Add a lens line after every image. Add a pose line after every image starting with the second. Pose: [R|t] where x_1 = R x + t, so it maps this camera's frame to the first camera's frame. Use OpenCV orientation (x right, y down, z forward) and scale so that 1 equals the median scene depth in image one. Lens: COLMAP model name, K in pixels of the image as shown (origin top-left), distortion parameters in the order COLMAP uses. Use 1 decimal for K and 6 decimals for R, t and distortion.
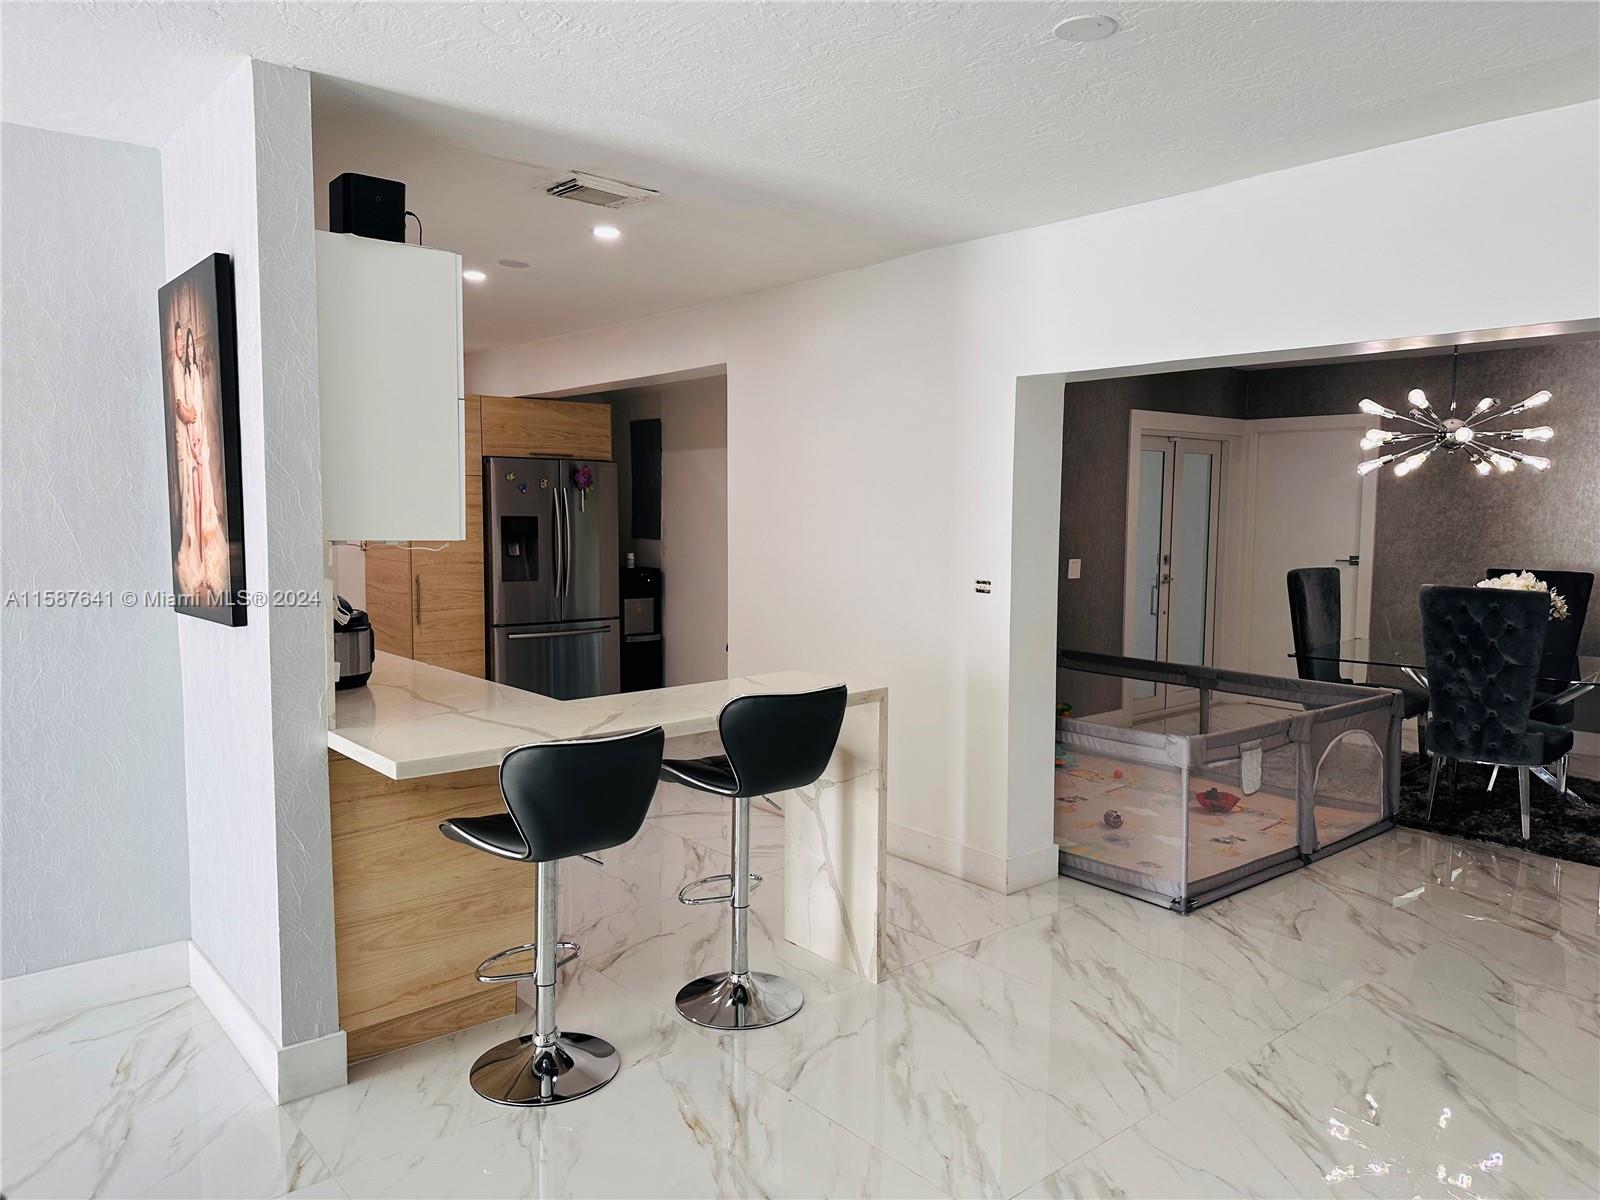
lens RADIAL K [[1089.6, 0, 798.7], [0, 1089.6, 609.2], [0, 0, 1]] dist [-0.004635, -0.007032]
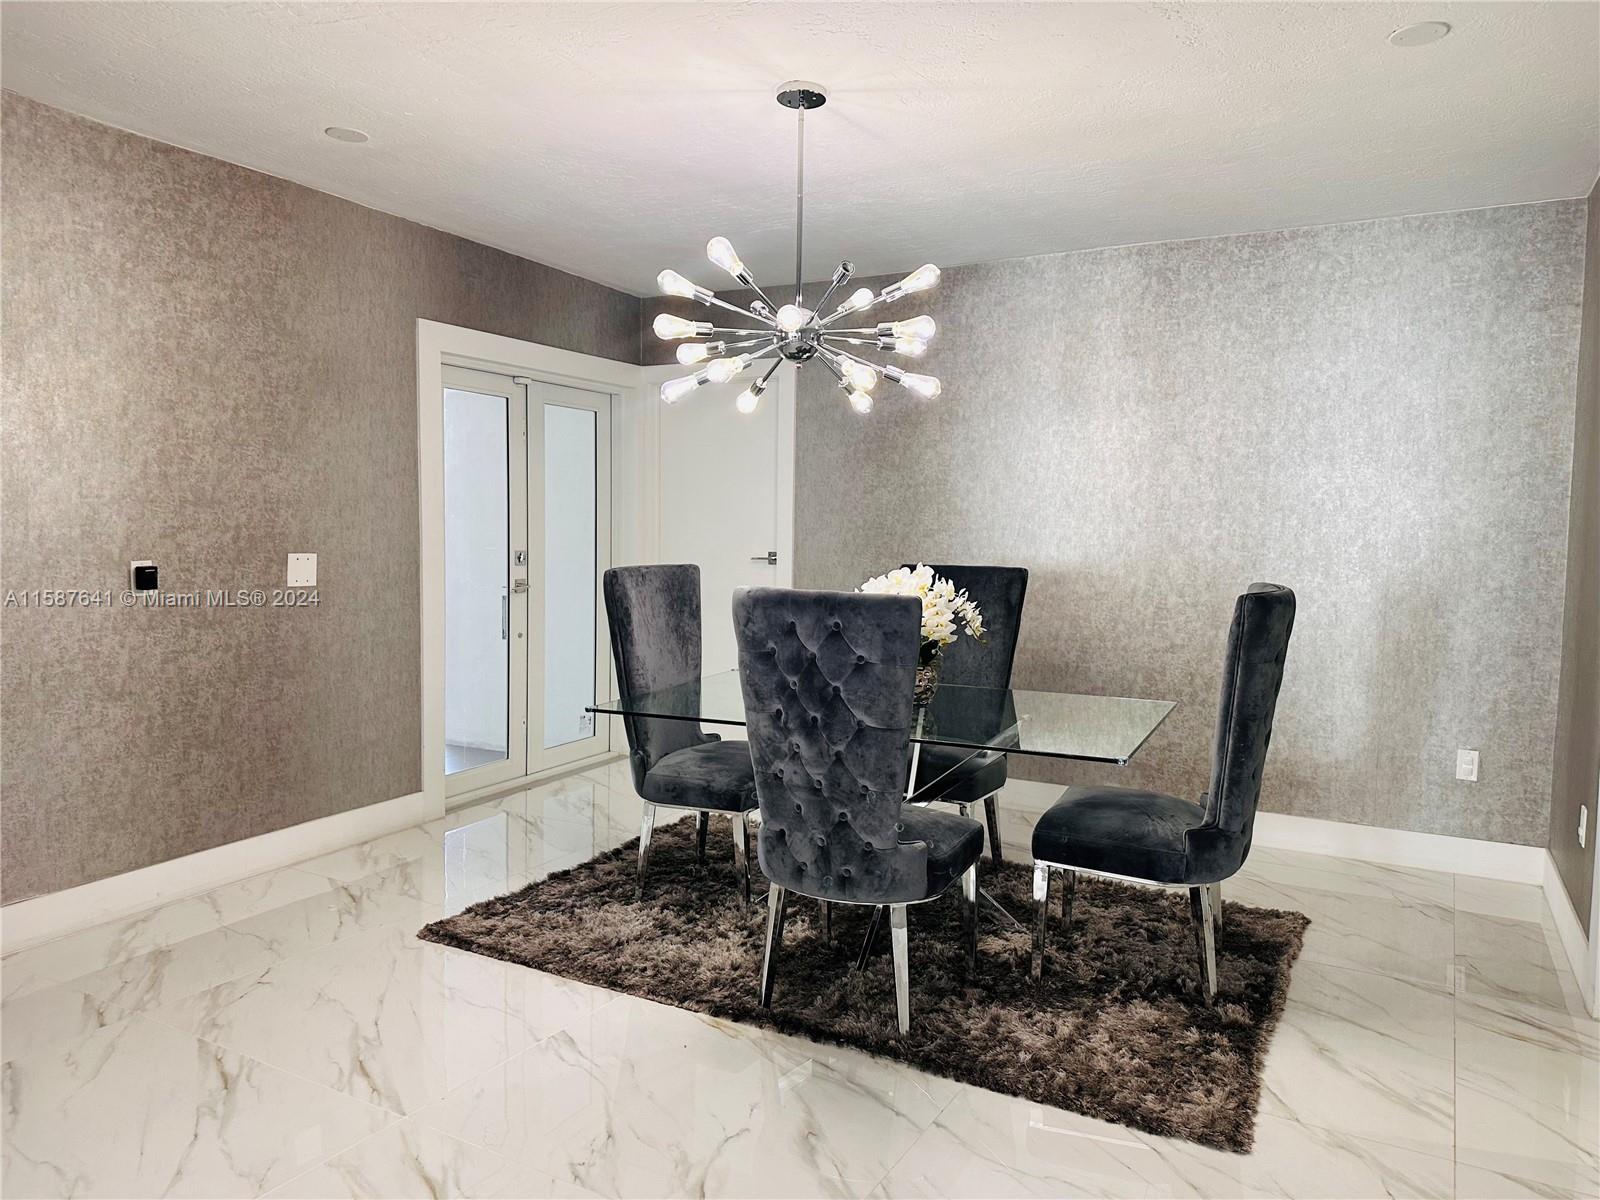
lens RADIAL K [[1084.2, 0, 796.8], [0, 1084.2, 601.7], [0, 0, 1]] dist [0.107269, -0.174791]
pose [[0.936353, -0.016149, 0.350687, 0.397122], [0.022972, 0.999619, -0.015303, -0.005330], [-0.350306, 0.022385, 0.936368, 0.452650]]
